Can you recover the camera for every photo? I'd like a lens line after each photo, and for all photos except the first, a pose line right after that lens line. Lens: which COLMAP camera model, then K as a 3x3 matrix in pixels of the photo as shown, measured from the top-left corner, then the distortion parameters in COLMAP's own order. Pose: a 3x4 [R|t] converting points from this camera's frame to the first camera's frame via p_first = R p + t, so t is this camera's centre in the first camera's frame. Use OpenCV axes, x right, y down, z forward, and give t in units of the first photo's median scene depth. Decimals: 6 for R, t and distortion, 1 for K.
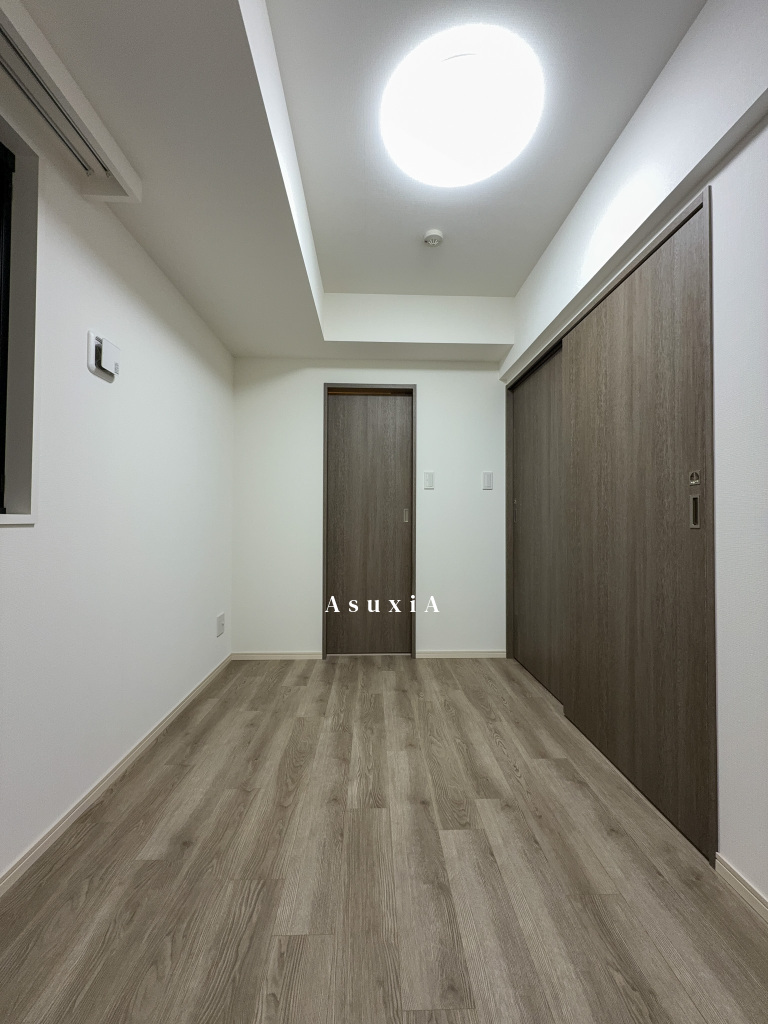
lens RADIAL K [[410.0, 0, 384.0], [0, 410.0, 515.9], [0, 0, 1]] dist [-0.001403, 0.000443]
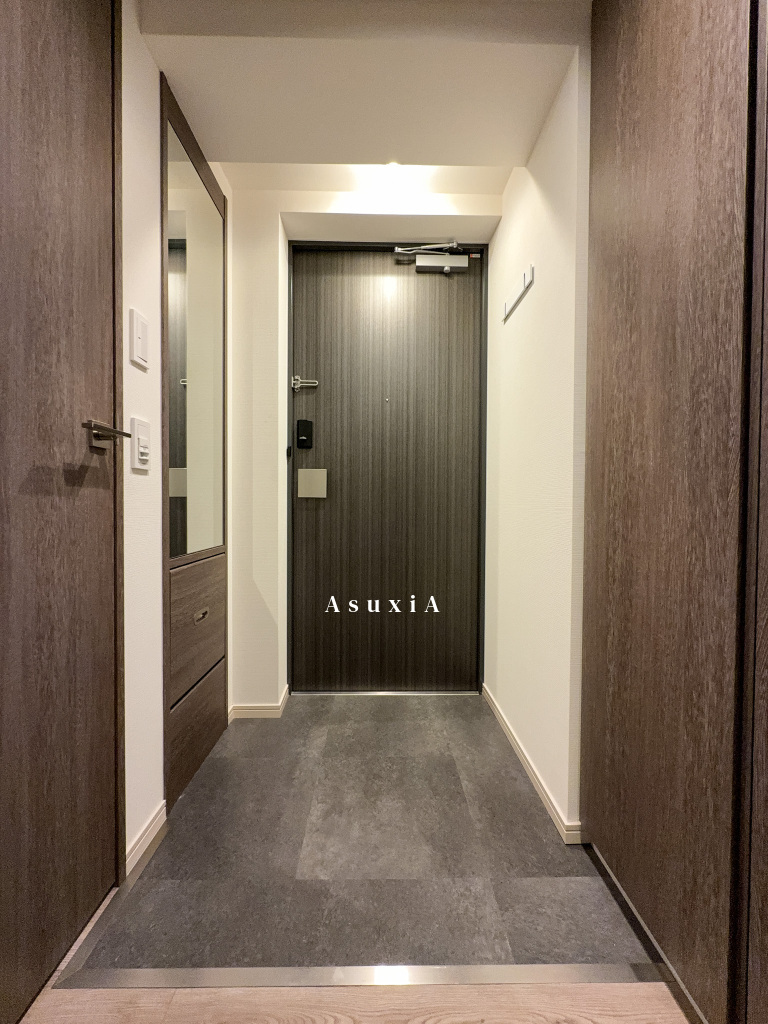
lens RADIAL K [[410.0, 0, 382.7], [0, 410.0, 512.4], [0, 0, 1]] dist [-0.001403, 0.000443]
pose [[-0.999708, -0.010678, 0.021667, 0.243943], [-0.010480, 0.999903, 0.009225, 0.040229], [-0.021764, 0.008995, -0.999723, 1.605422]]
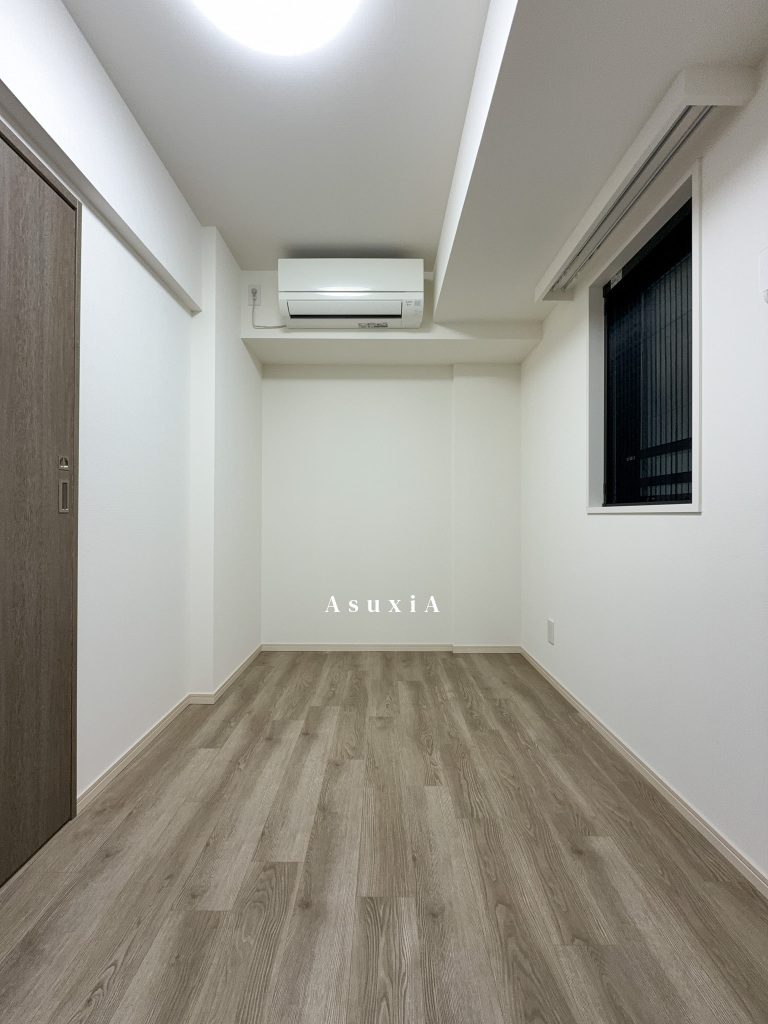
lens RADIAL K [[410.0, 0, 385.5], [0, 410.0, 512.7], [0, 0, 1]] dist [-0.001403, 0.000443]
pose [[-0.999680, -0.006168, 0.024522, -0.056823], [-0.006547, 0.999860, -0.015406, 0.038191], [-0.024423, -0.015562, -0.999581, 1.882548]]
